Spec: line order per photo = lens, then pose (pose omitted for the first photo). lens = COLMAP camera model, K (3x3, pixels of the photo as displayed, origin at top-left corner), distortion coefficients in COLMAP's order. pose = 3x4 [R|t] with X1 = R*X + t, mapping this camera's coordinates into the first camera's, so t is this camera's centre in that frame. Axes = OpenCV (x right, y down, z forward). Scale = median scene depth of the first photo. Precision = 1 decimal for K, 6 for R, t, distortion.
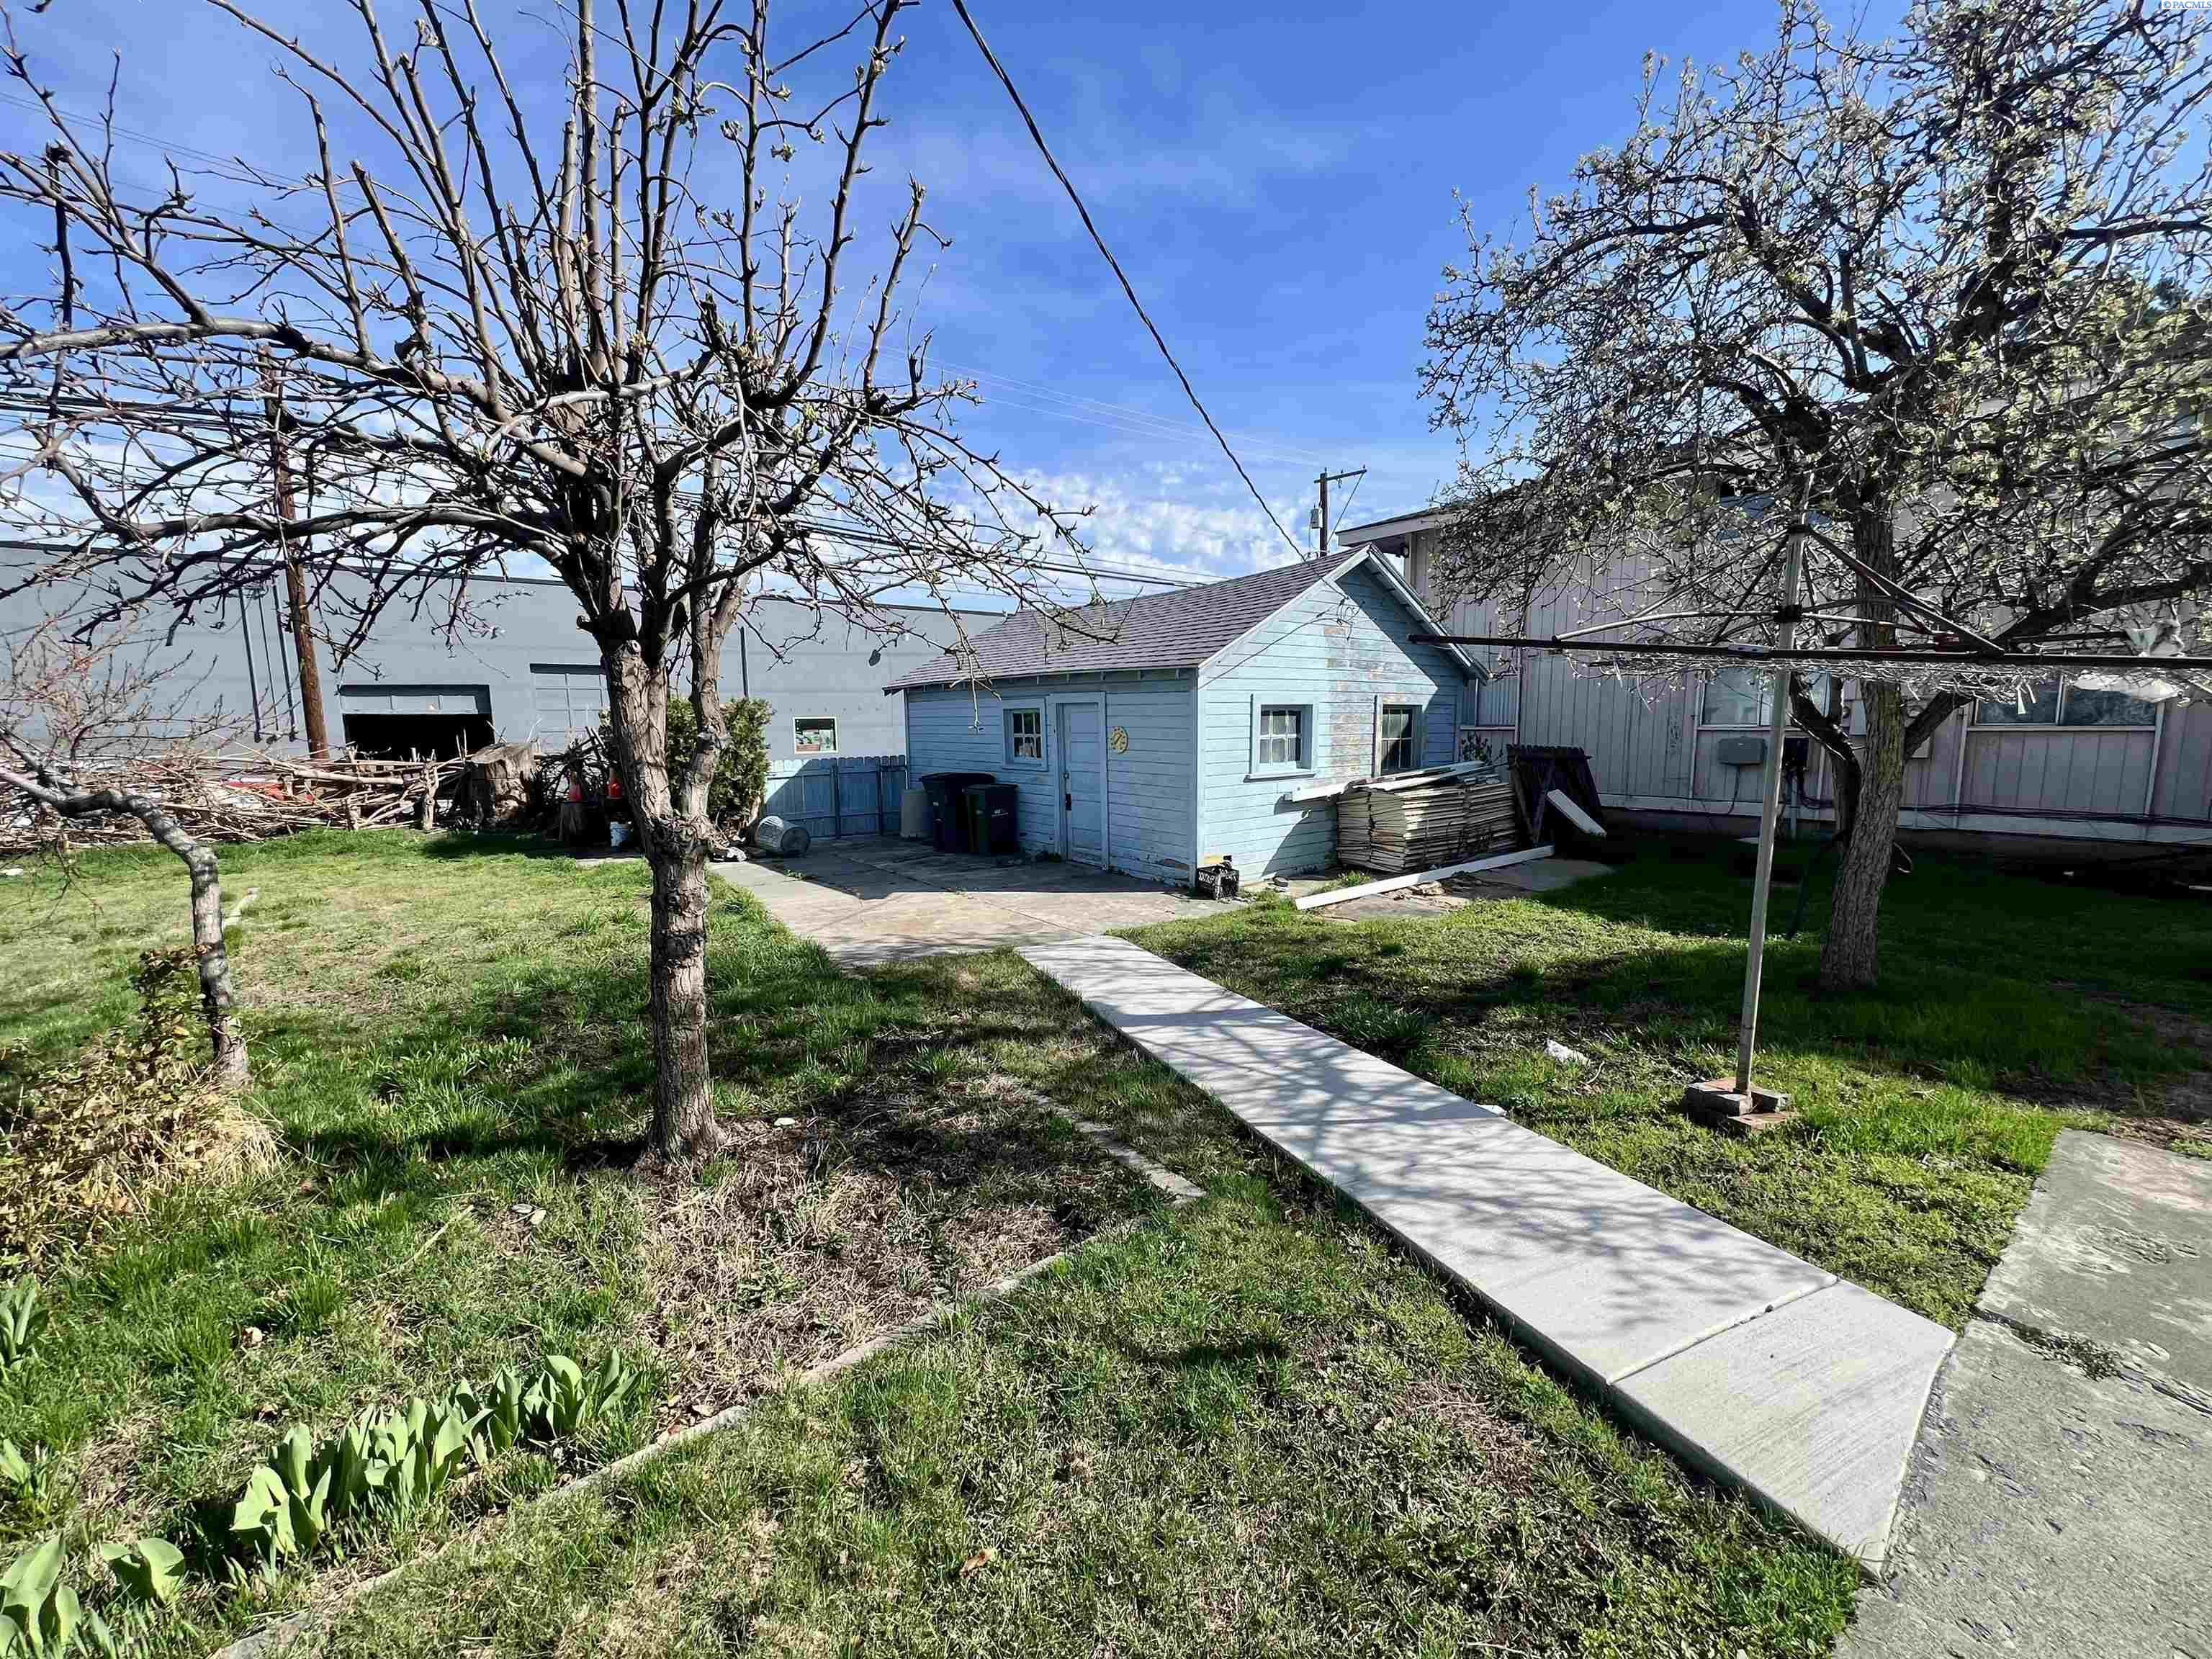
lens RADIAL K [[884.9, 0, 1105.4], [0, 884.9, 834.5], [0, 0, 1]] dist [-0.001744, 0.000906]
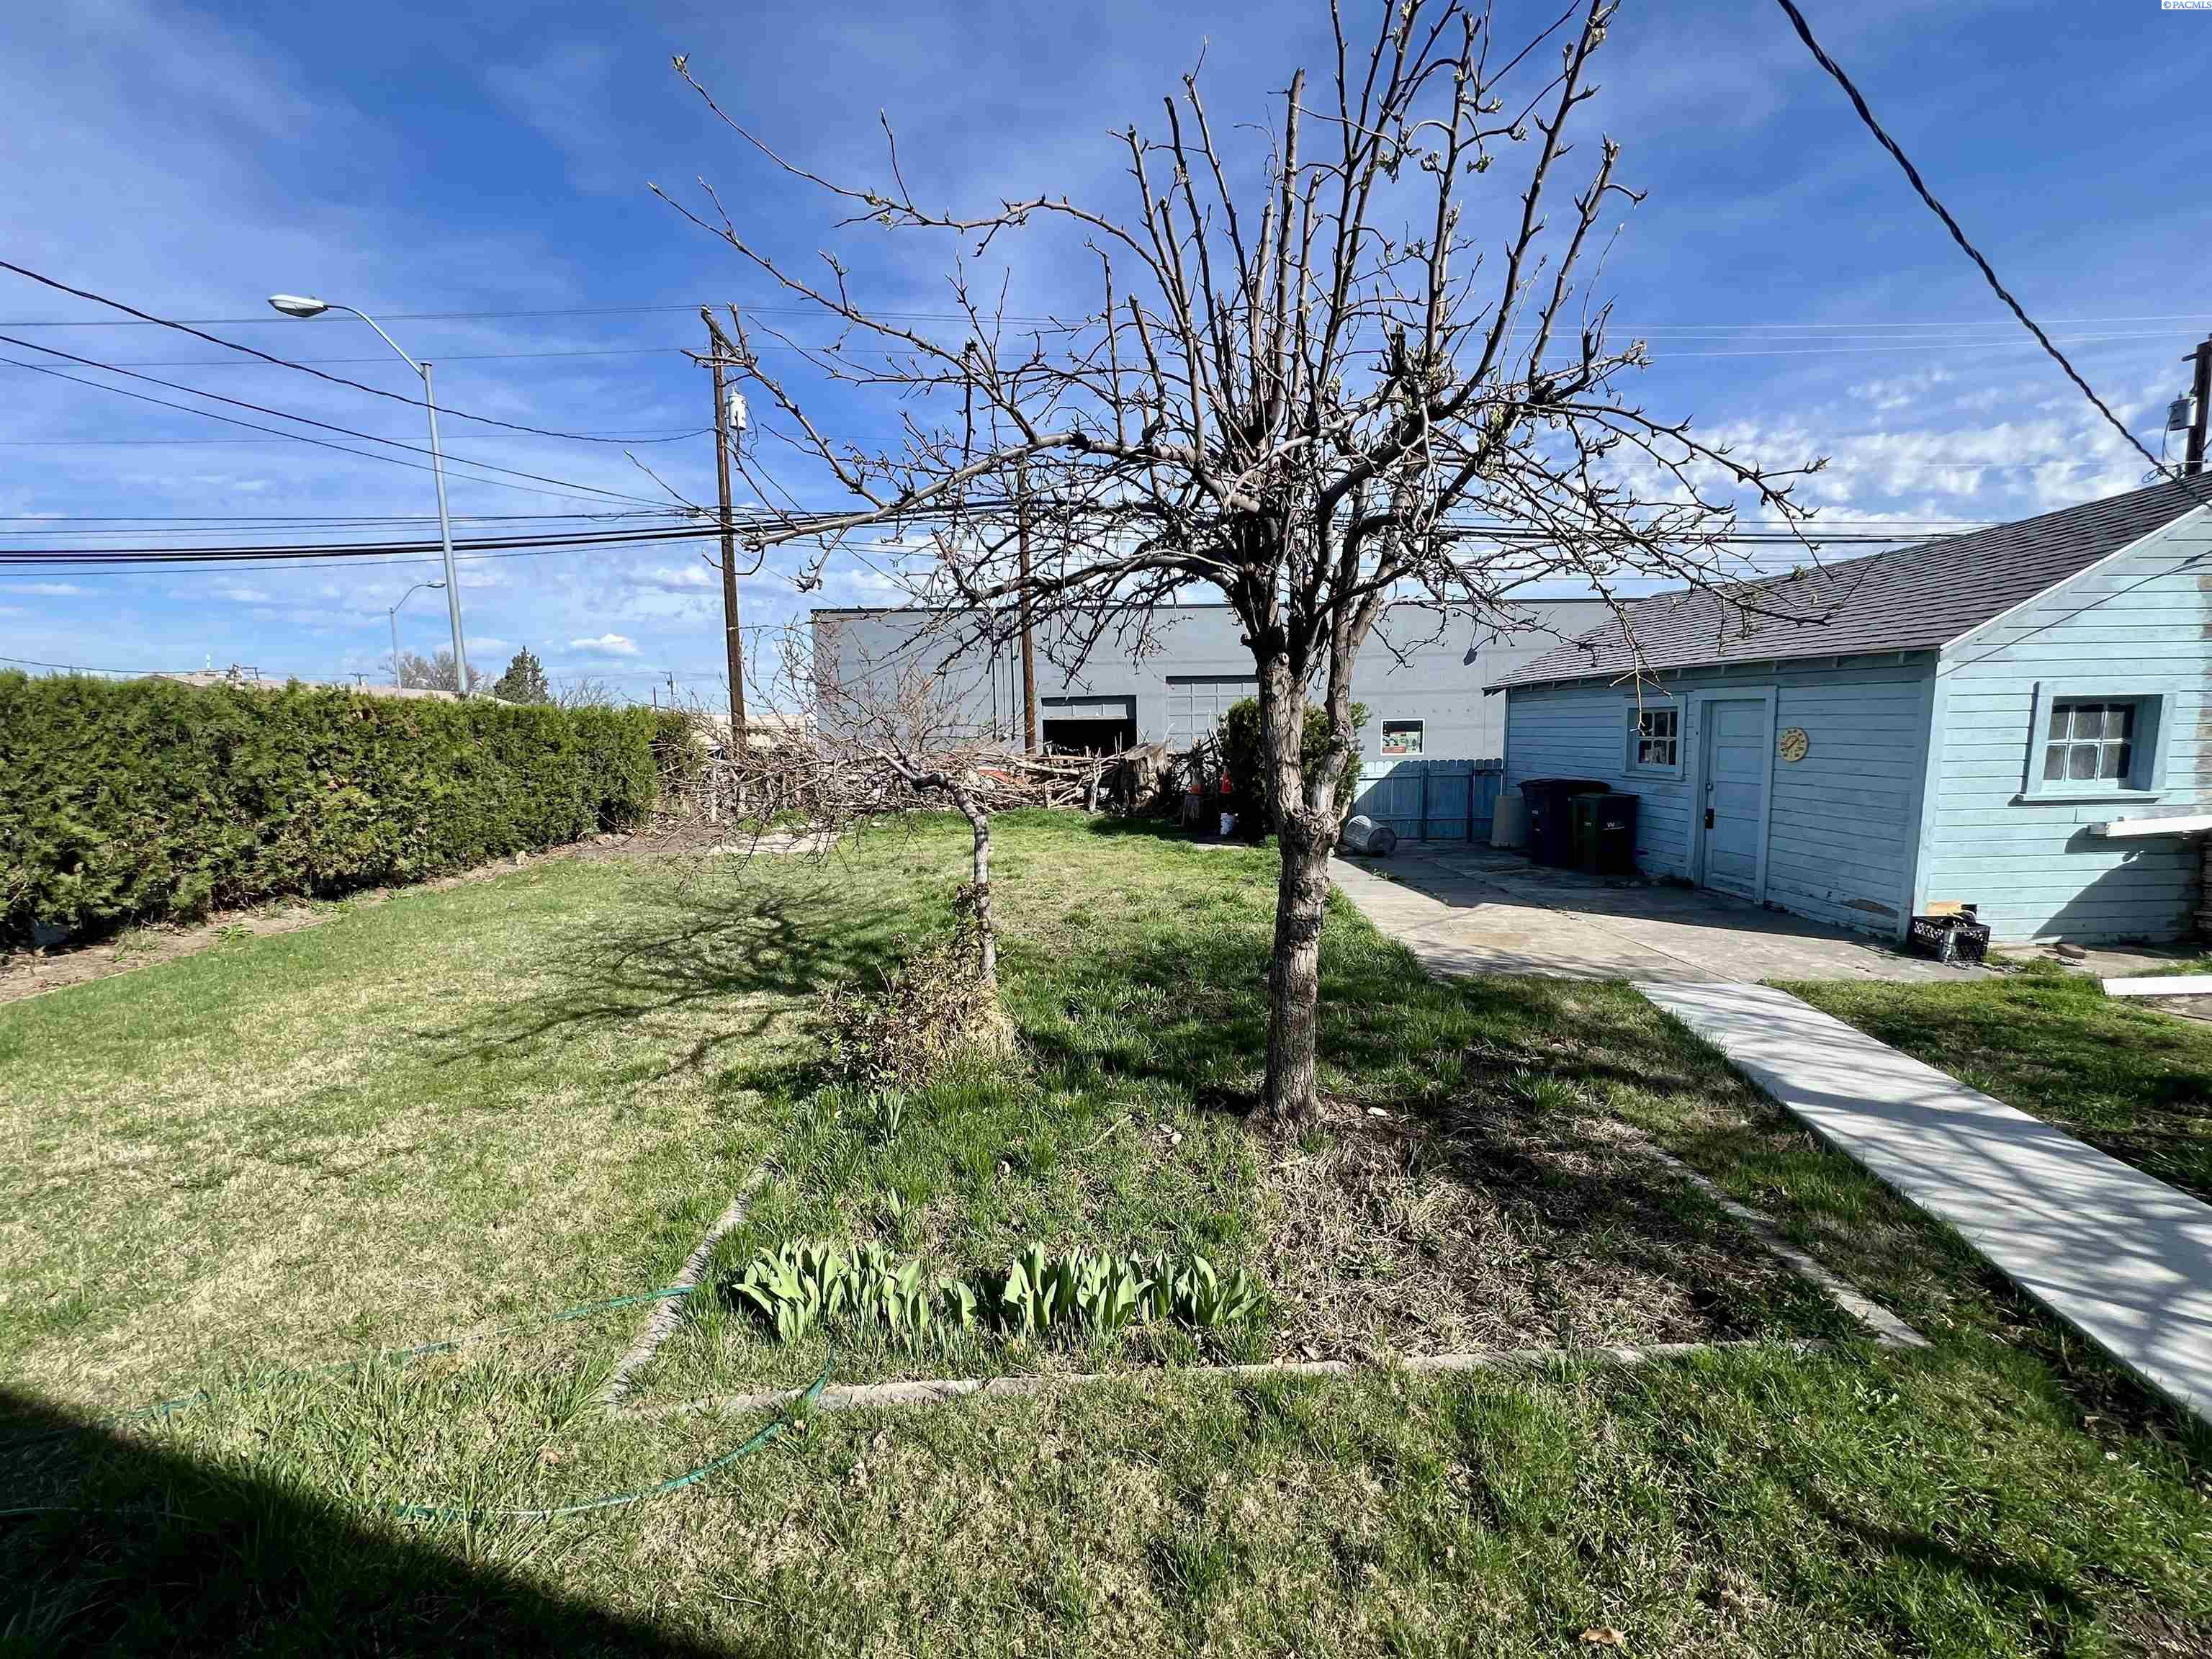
lens RADIAL K [[884.9, 0, 1105.4], [0, 884.9, 834.5], [0, 0, 1]] dist [-0.001744, 0.000906]
pose [[0.807227, 0.068464, -0.586257, -0.026629], [-0.069834, 0.997352, 0.020317, 0.002238], [0.586096, 0.024540, 0.809870, -0.023139]]
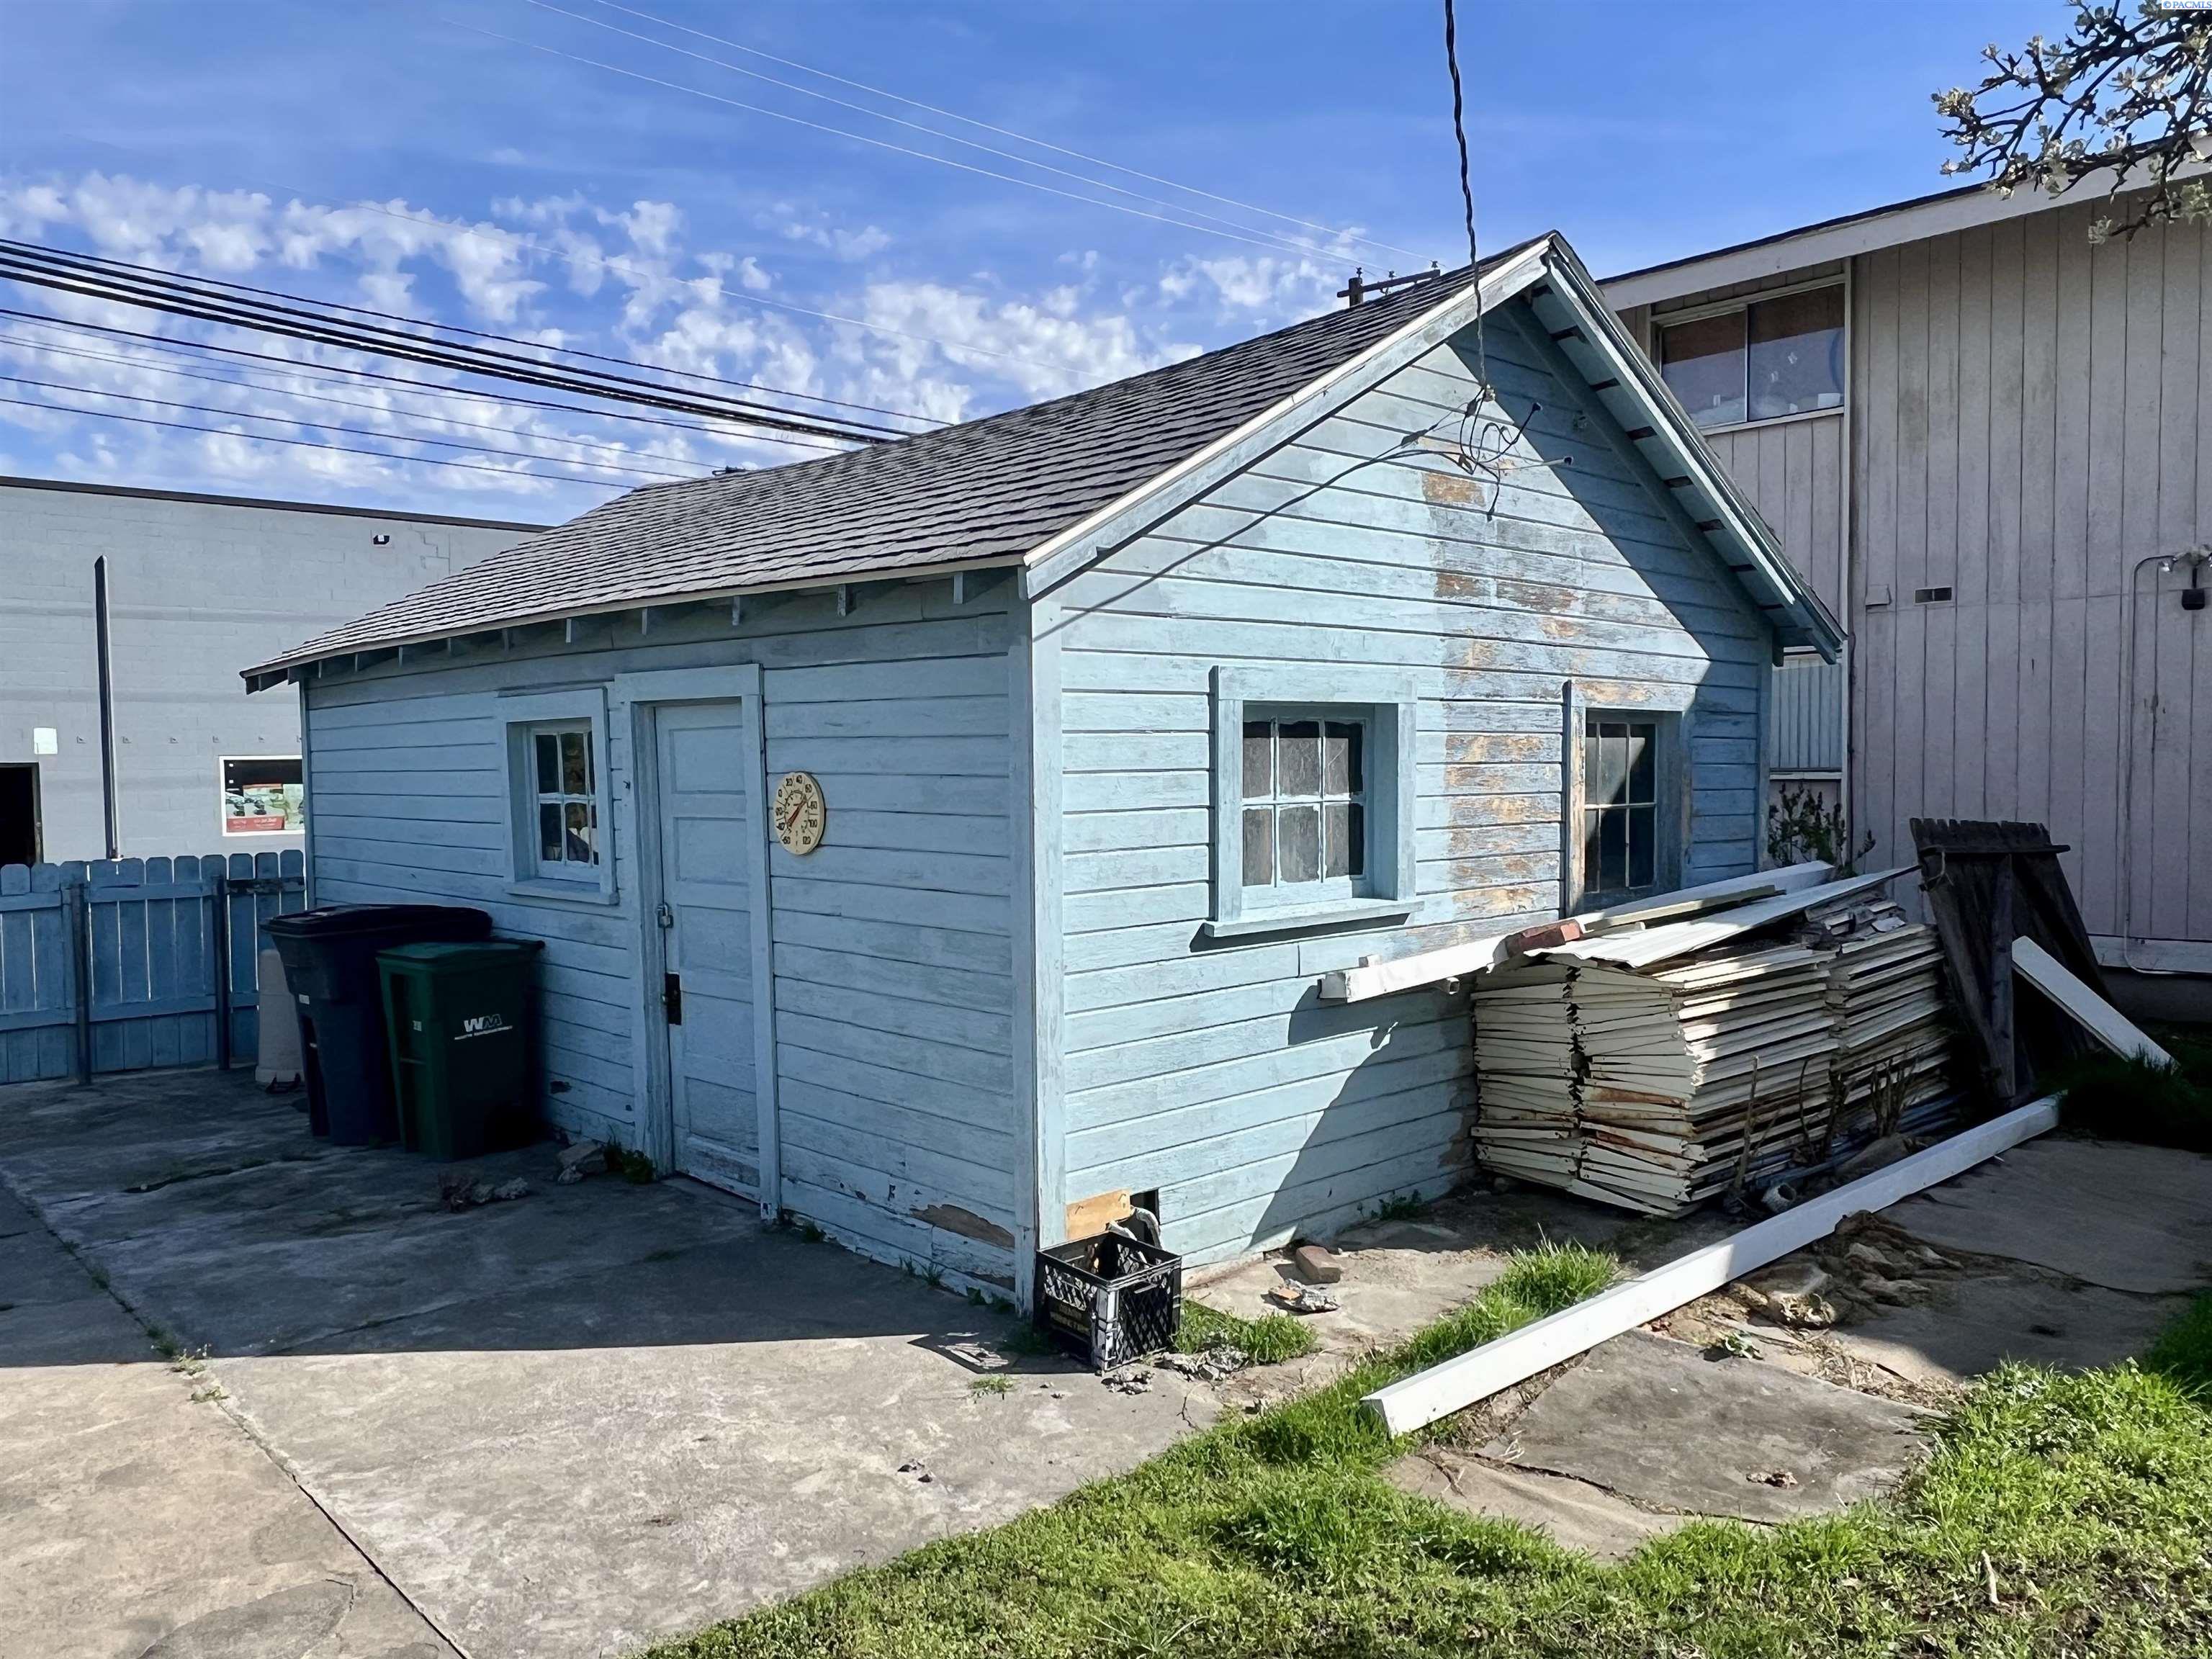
lens RADIAL K [[1617.9, 0, 1117.3], [0, 1617.9, 839.6], [0, 0, 1]] dist [-0.004297, -0.000673]
pose [[0.995465, -0.006102, 0.094930, 0.145641], [0.013874, 0.996583, -0.081427, -0.098610], [-0.094109, 0.082375, 0.992148, 0.834483]]
